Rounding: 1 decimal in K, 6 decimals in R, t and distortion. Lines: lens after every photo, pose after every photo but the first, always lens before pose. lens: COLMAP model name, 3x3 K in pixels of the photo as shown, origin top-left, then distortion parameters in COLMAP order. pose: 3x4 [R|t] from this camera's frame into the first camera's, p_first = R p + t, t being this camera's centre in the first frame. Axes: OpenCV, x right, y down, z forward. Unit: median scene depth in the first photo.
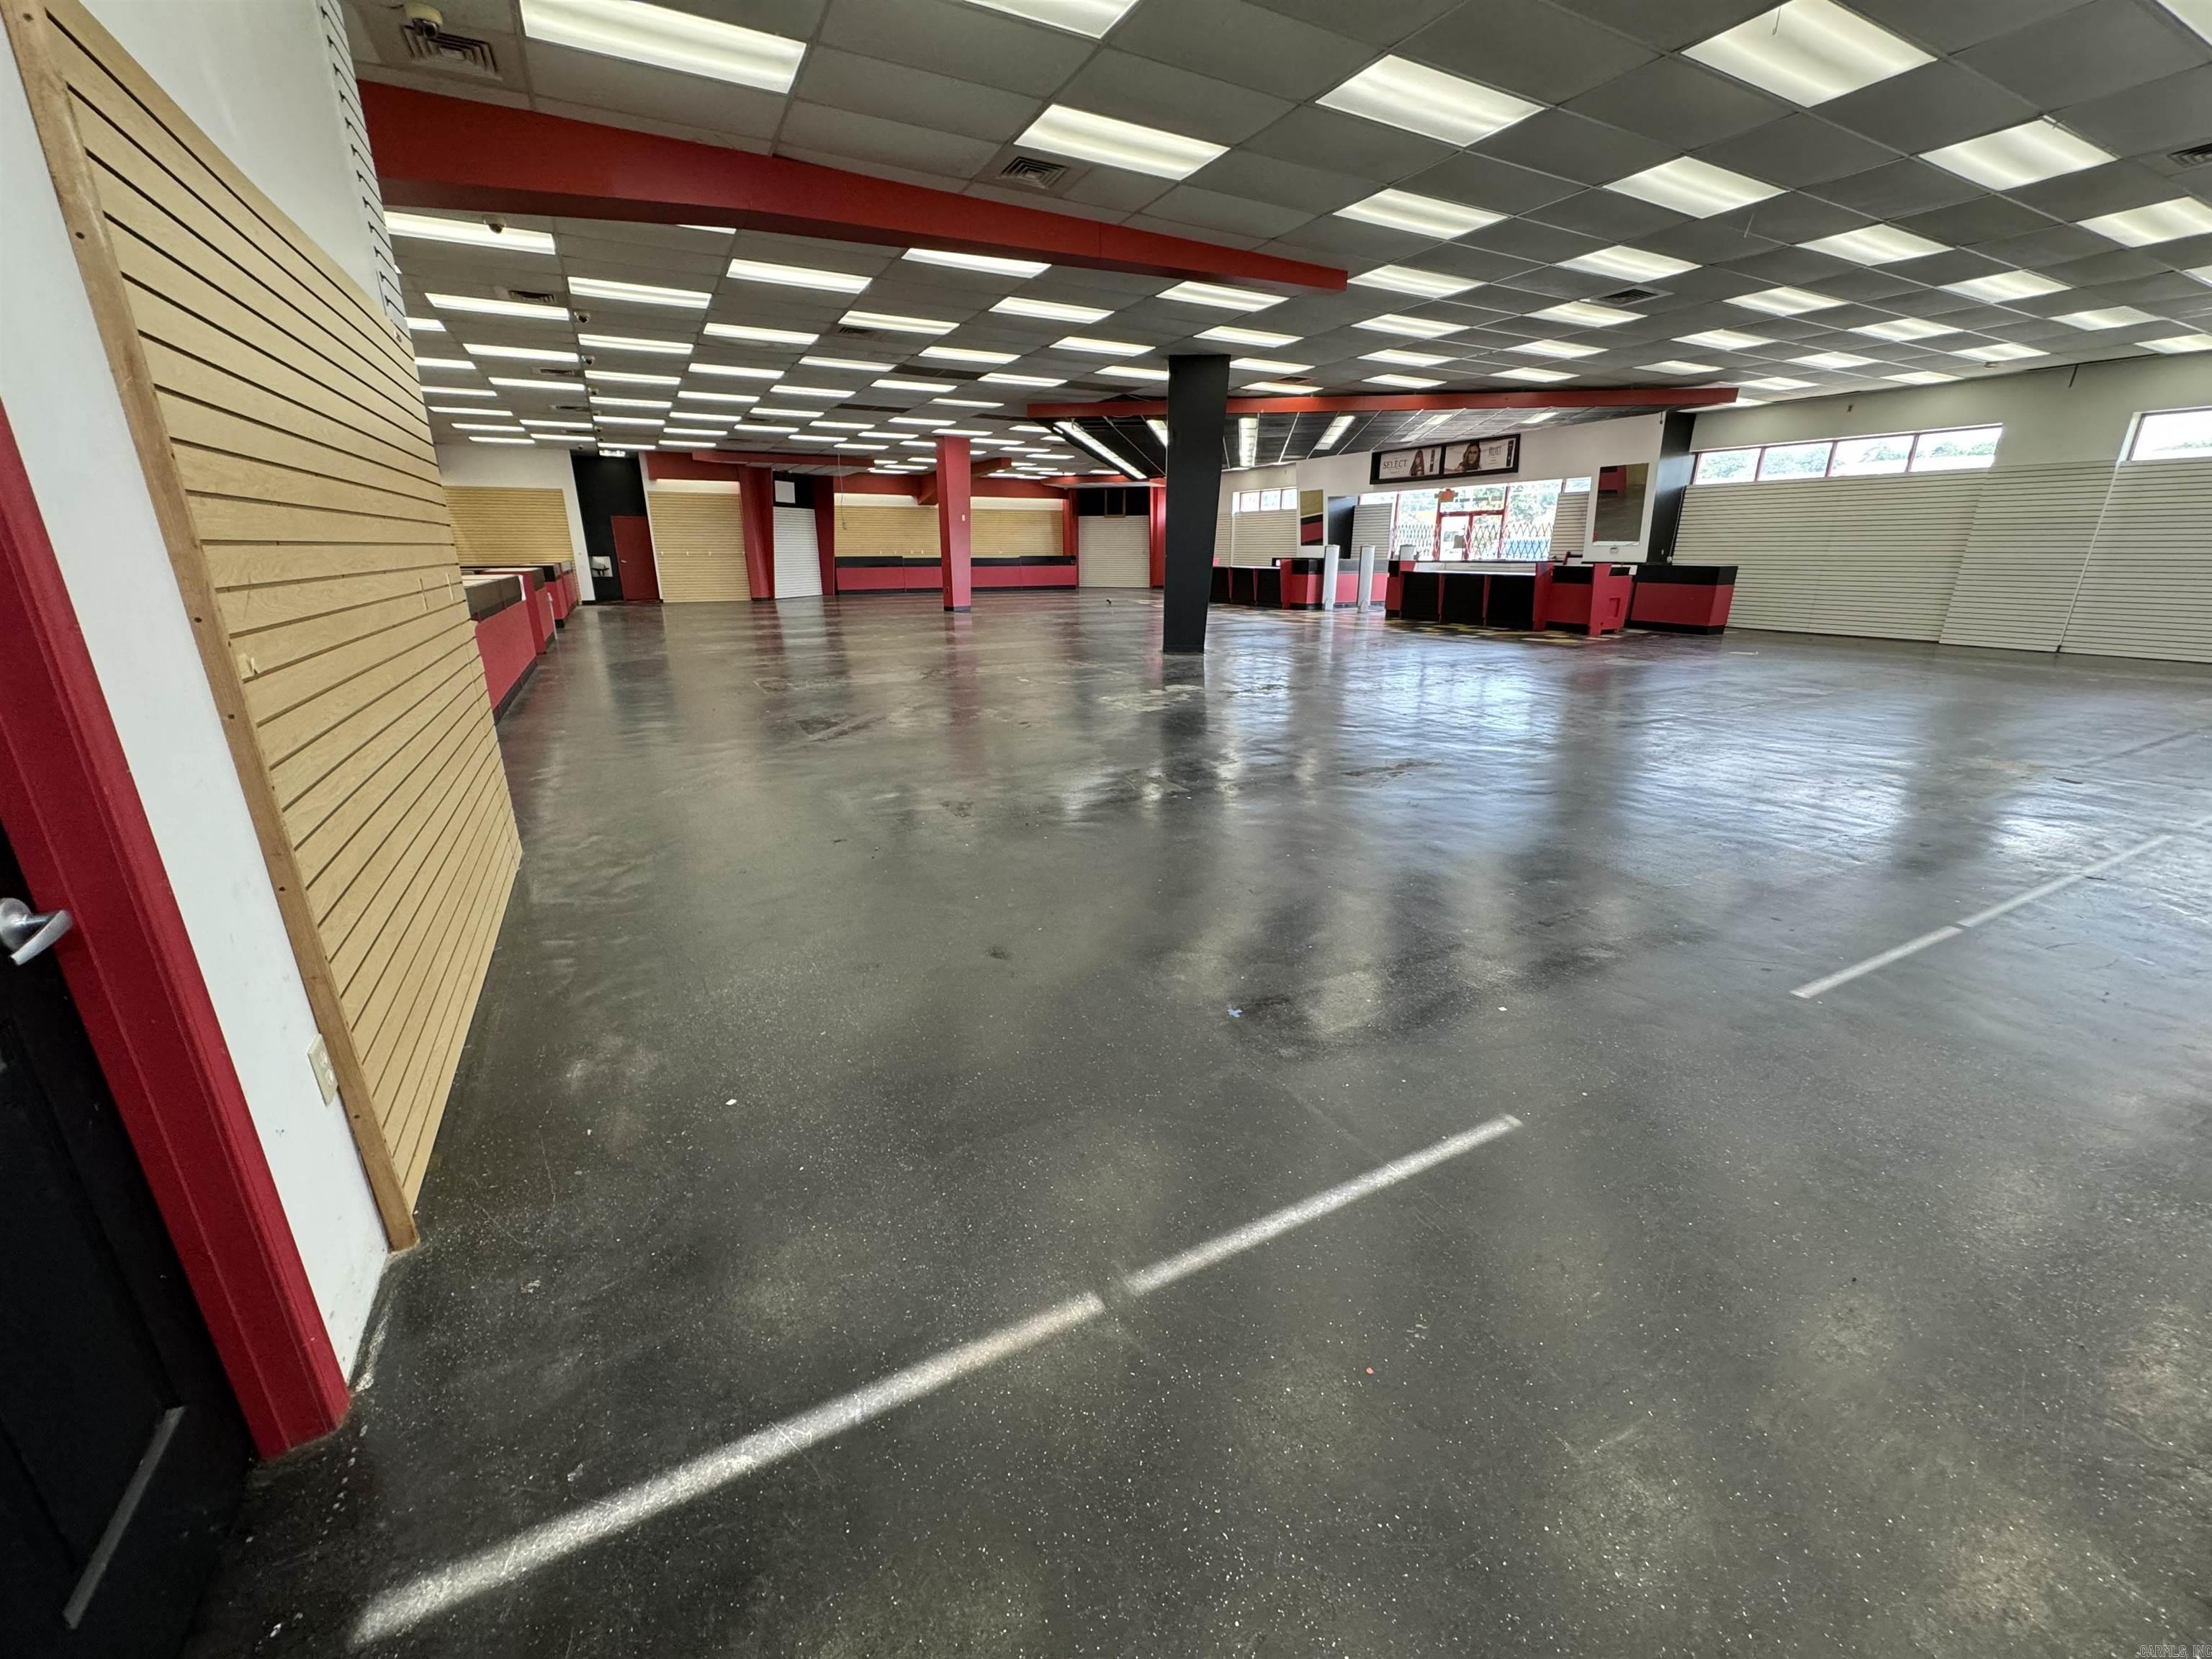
lens RADIAL K [[877.8, 0, 1102.8], [0, 877.8, 829.1], [0, 0, 1]] dist [0.001505, 0.000257]
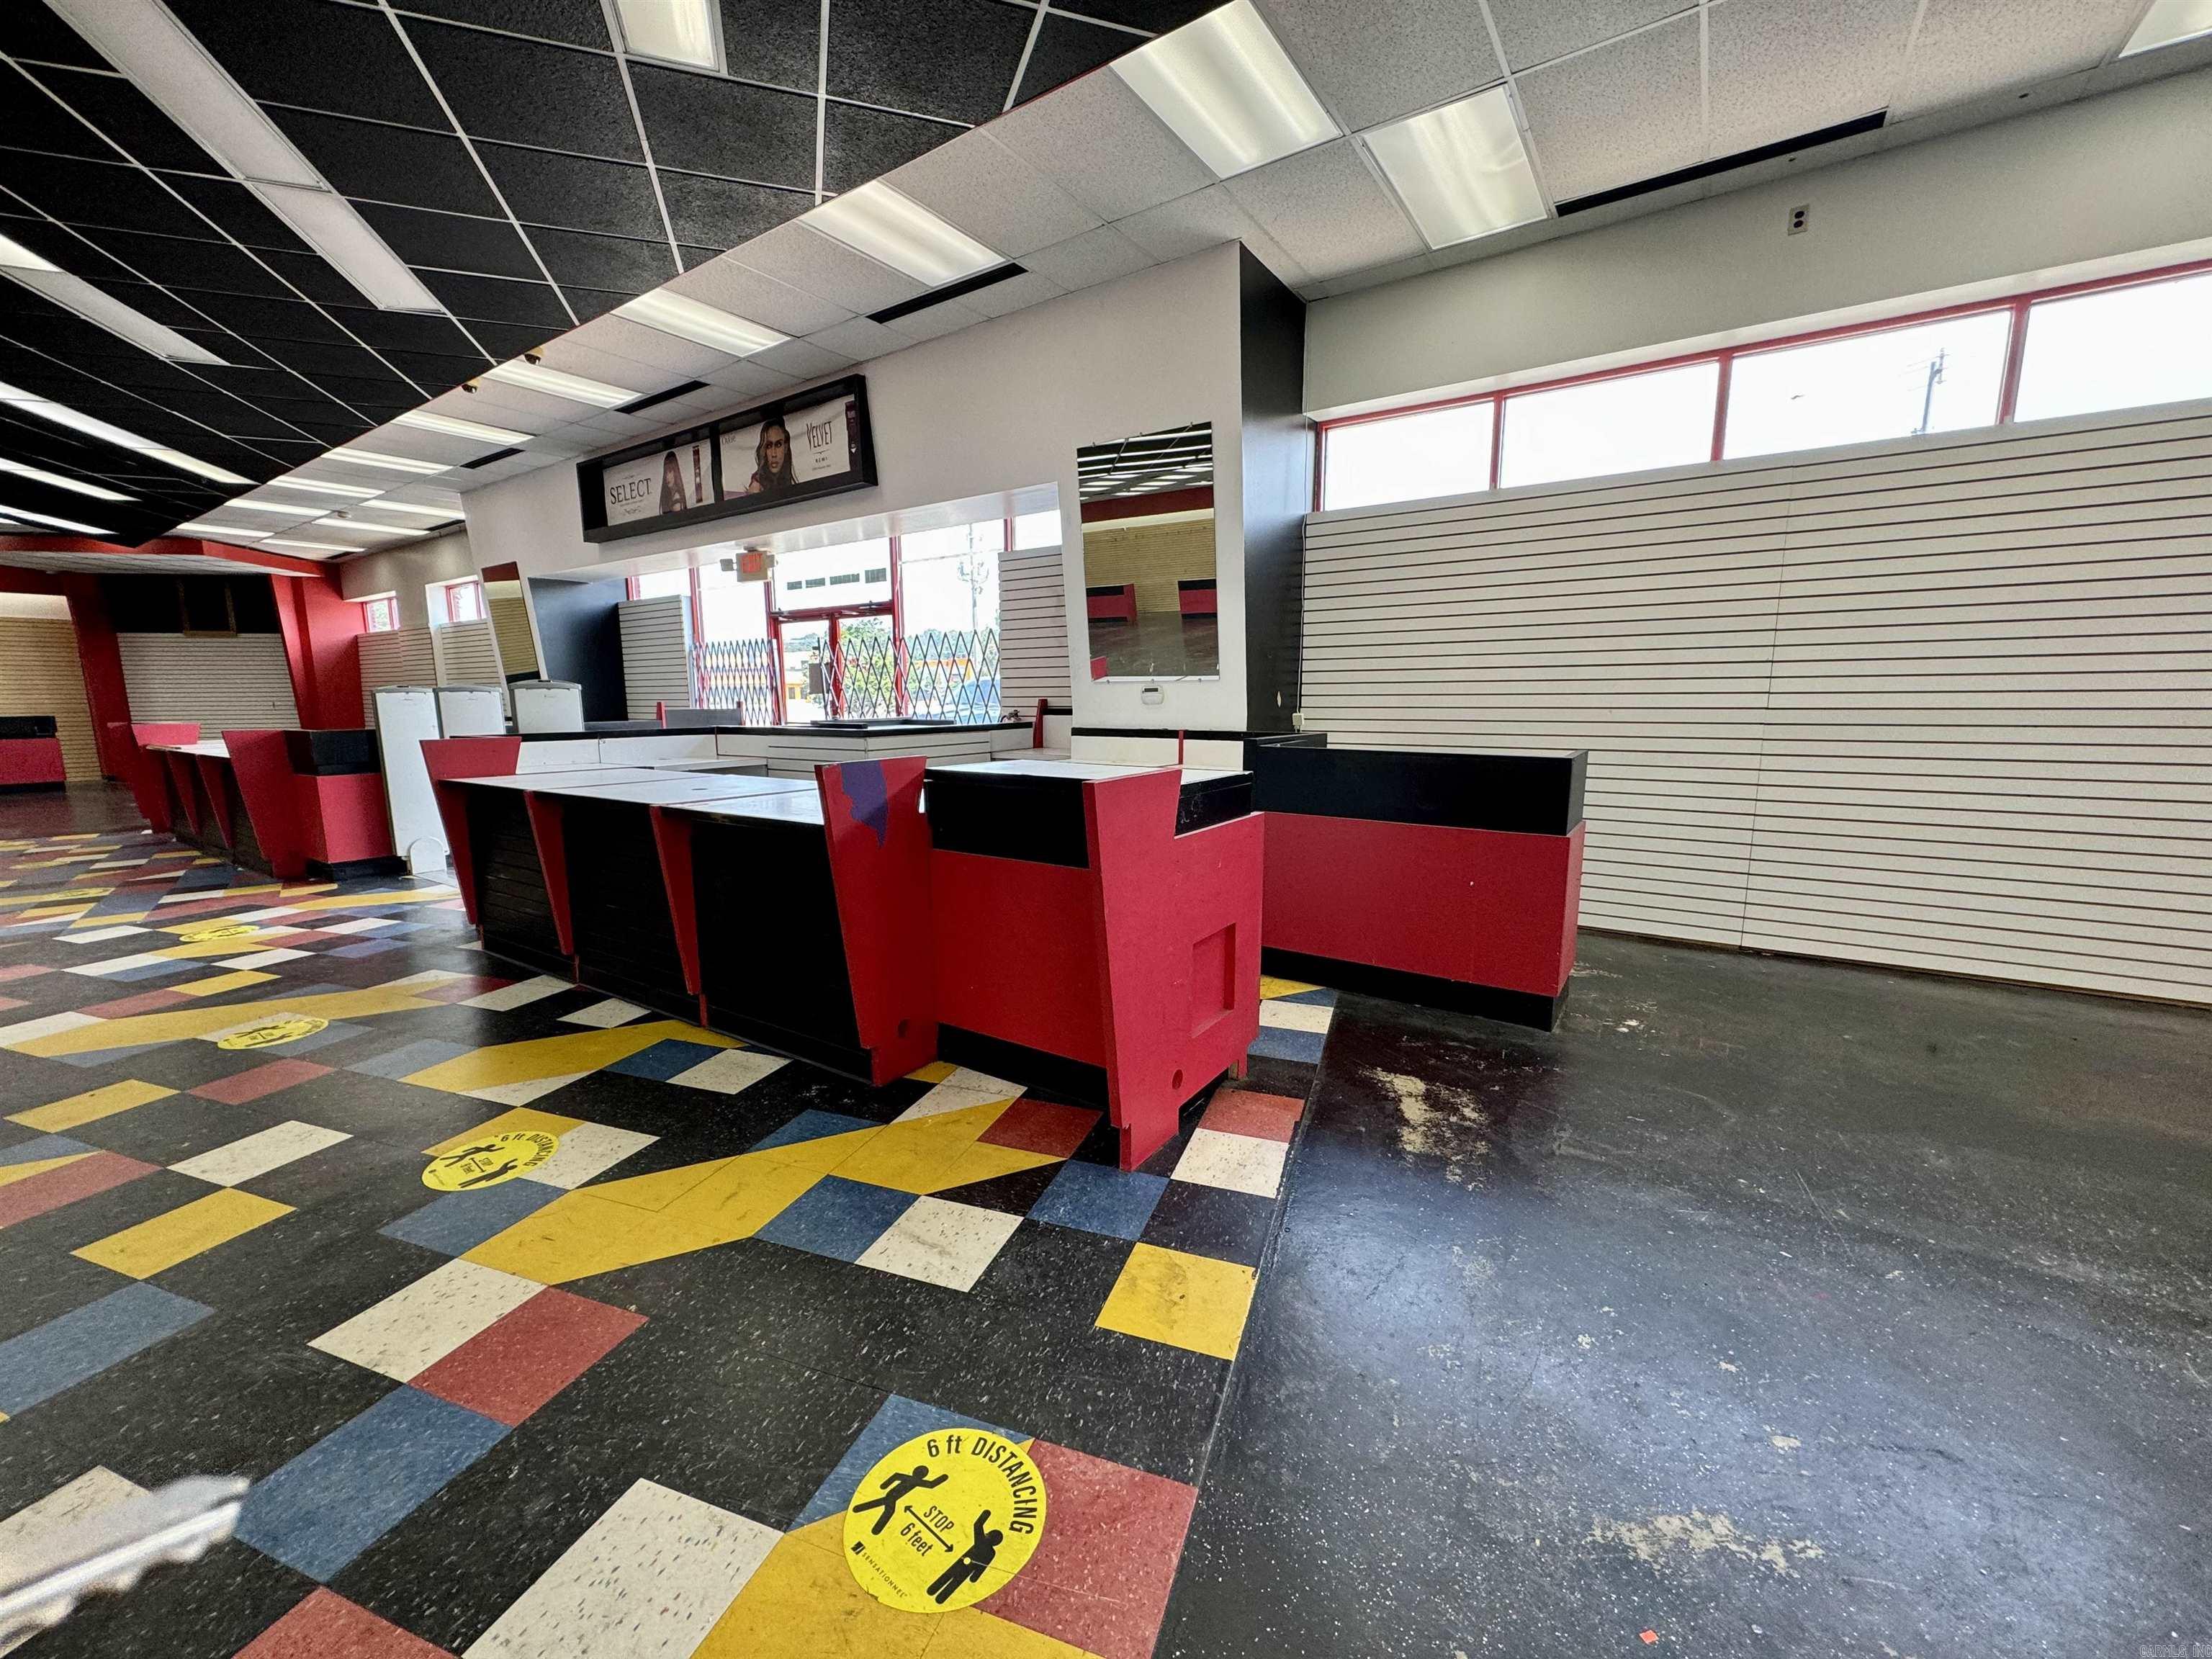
lens RADIAL K [[877.8, 0, 1104.1], [0, 877.8, 833.1], [0, 0, 1]] dist [0.001505, 0.000257]
pose [[0.887540, -0.072904, 0.454926, 0.366852], [0.142336, 0.982488, -0.120242, -0.204269], [-0.438193, 0.171472, 0.882374, 0.644970]]
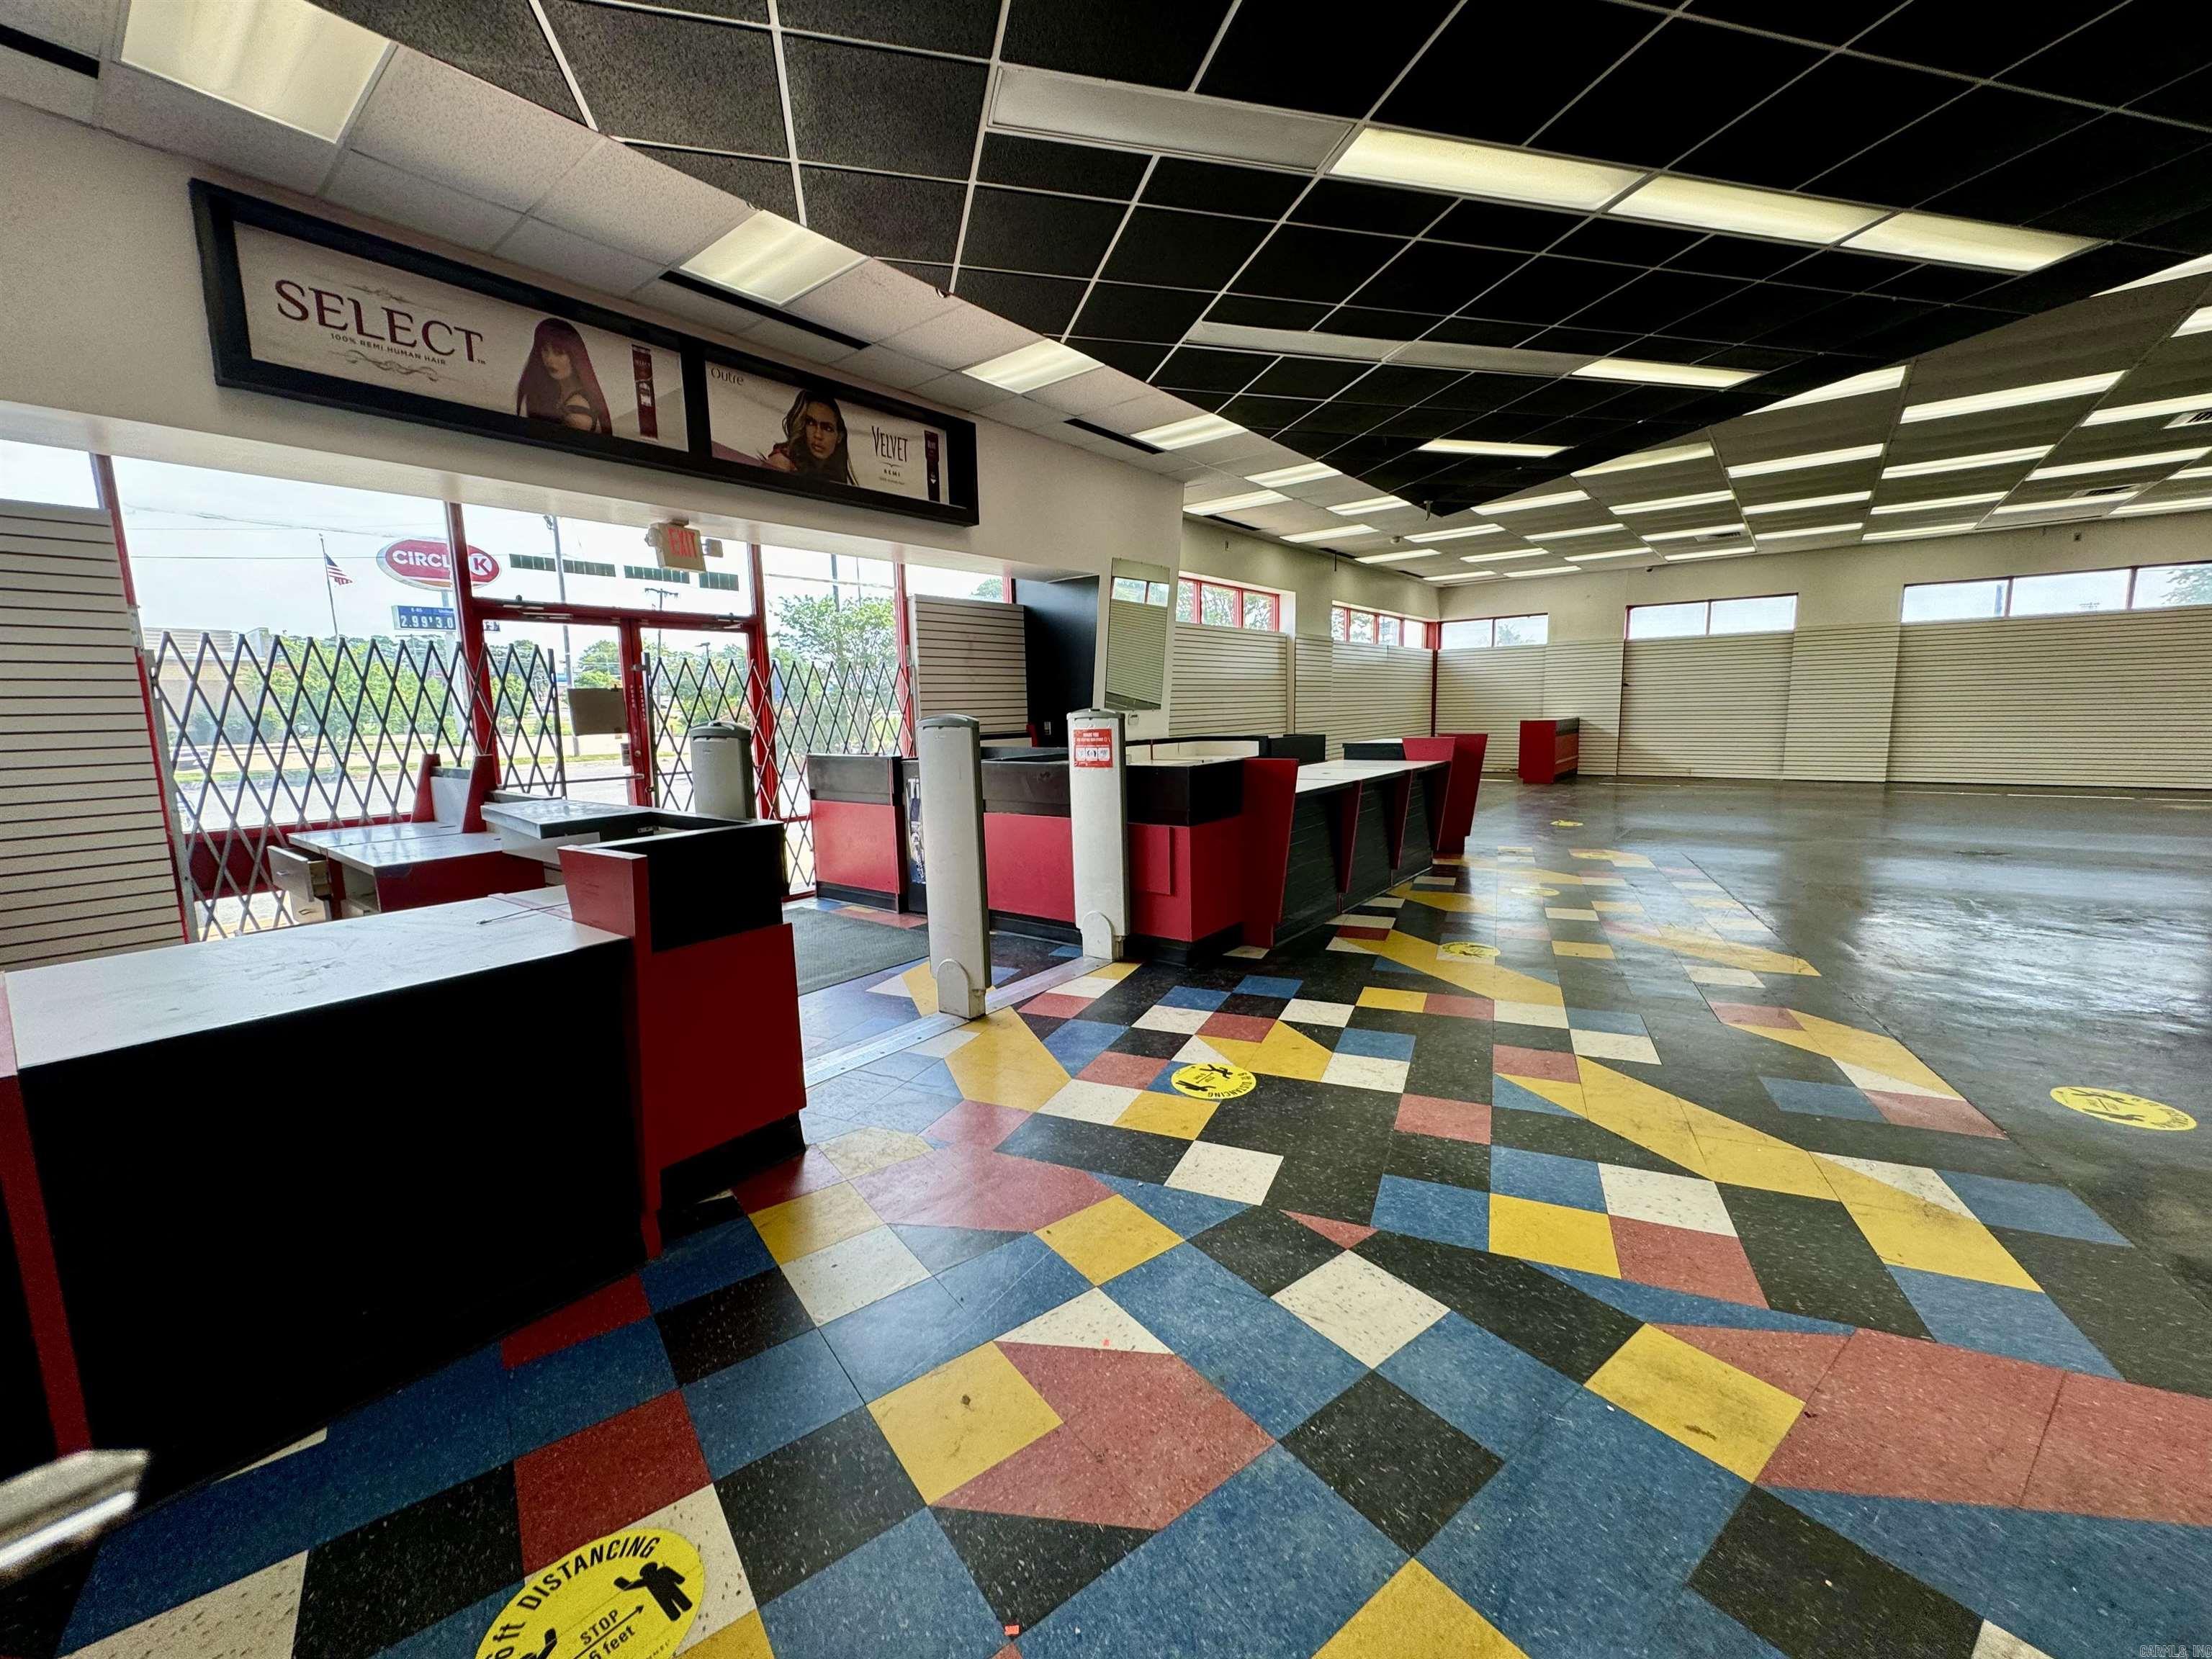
lens RADIAL K [[877.8, 0, 1098.0], [0, 877.8, 826.8], [0, 0, 1]] dist [0.001505, 0.000257]
pose [[-0.394537, -0.096165, 0.913834, 0.093123], [0.317056, 0.919185, 0.233613, -0.342225], [-0.862448, 0.381905, -0.332162, 1.077064]]
